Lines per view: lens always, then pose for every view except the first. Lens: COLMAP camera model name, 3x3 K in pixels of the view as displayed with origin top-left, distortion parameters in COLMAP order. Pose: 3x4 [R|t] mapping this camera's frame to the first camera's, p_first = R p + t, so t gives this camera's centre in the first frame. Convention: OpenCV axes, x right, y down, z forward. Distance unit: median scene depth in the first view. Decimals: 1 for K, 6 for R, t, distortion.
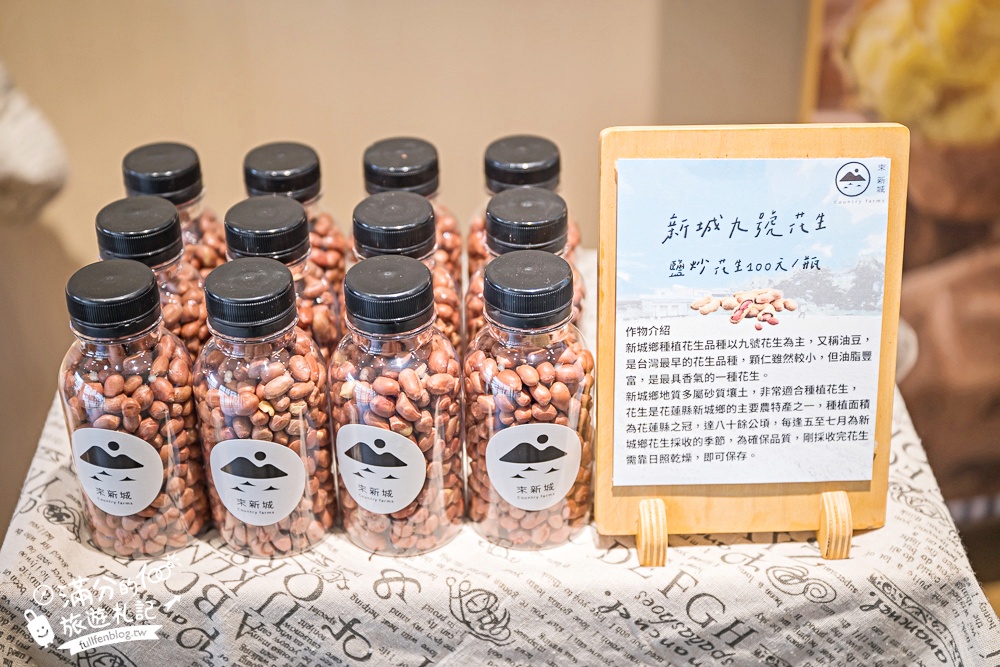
lens RADIAL K [[1551.0, 0, 499.8], [0, 1551.0, 333.6], [0, 0, 1]] dist [0.029022, 0.000000]
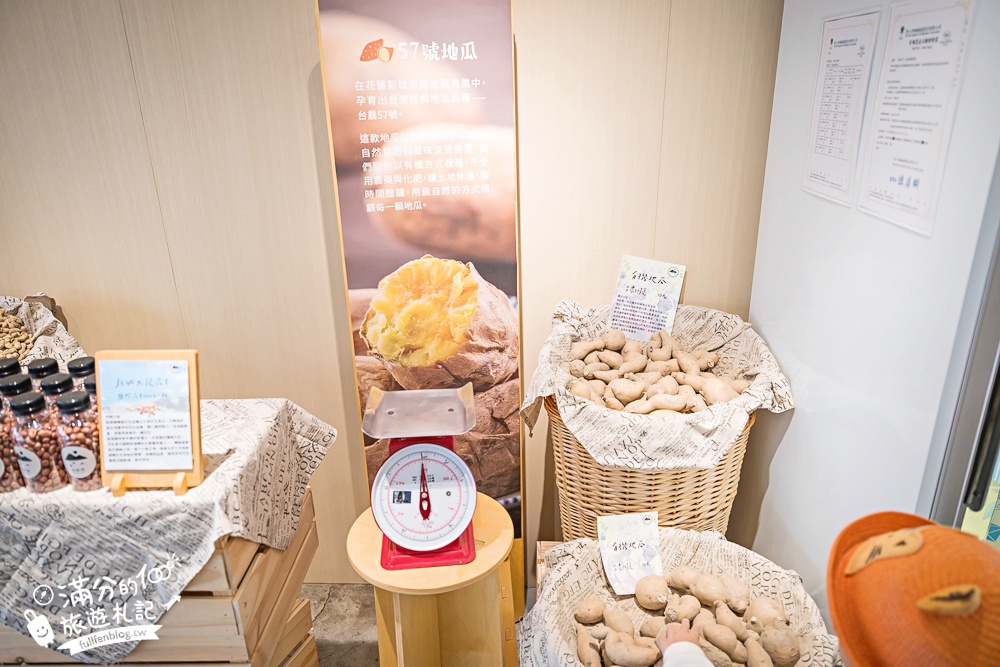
lens RADIAL K [[672.4, 0, 500.3], [0, 672.4, 332.6], [0, 0, 1]] dist [-0.004724, -0.001001]
pose [[0.999760, 0.007198, -0.020700, 0.870497], [-0.011026, 0.981485, -0.191223, 0.078719], [0.018940, 0.191405, 0.981328, -0.313336]]
